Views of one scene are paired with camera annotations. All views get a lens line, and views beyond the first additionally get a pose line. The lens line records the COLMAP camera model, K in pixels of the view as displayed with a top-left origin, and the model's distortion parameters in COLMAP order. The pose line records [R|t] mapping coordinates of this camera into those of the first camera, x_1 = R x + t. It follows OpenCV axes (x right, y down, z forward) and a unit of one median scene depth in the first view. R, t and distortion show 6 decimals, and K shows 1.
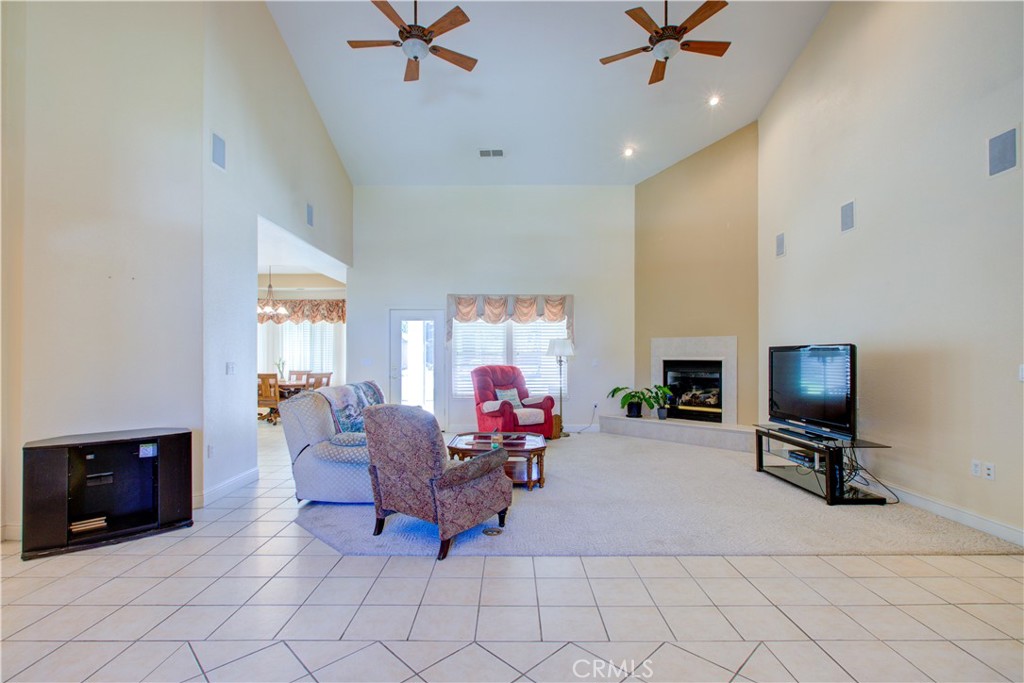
lens RADIAL K [[470.9, 0, 514.3], [0, 470.9, 348.4], [0, 0, 1]] dist [-0.005301, 0.003012]
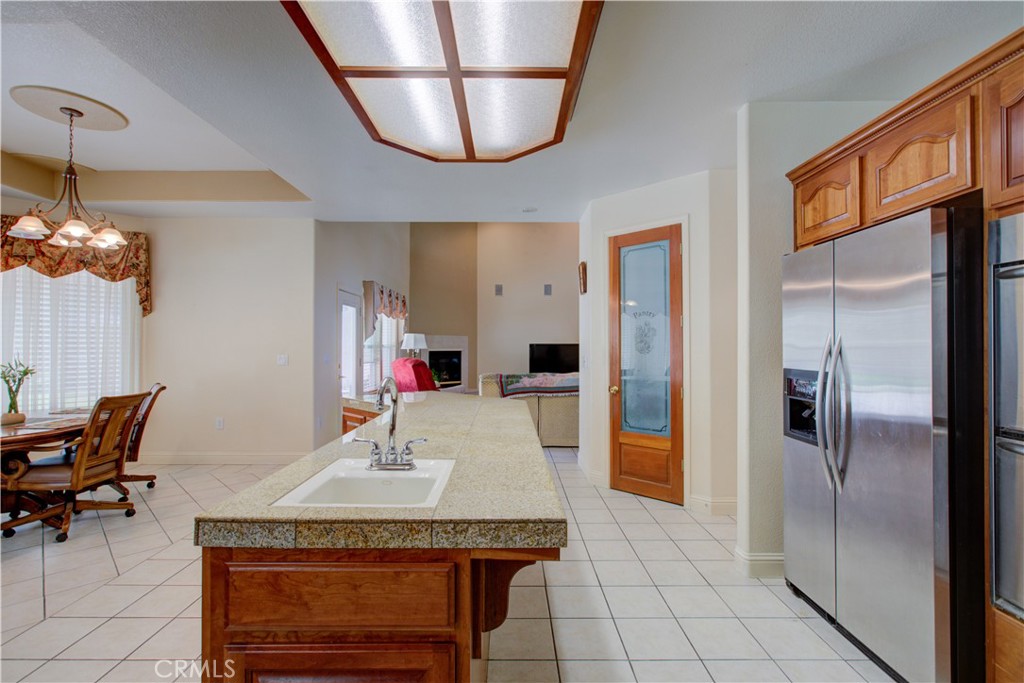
lens RADIAL K [[470.9, 0, 510.3], [0, 470.9, 338.5], [0, 0, 1]] dist [-0.005301, 0.003012]
pose [[0.011363, 0.014047, 0.999837, -0.757269], [-0.025305, 0.999585, -0.013756, 0.000730], [-0.999615, -0.025144, 0.011713, 0.528760]]
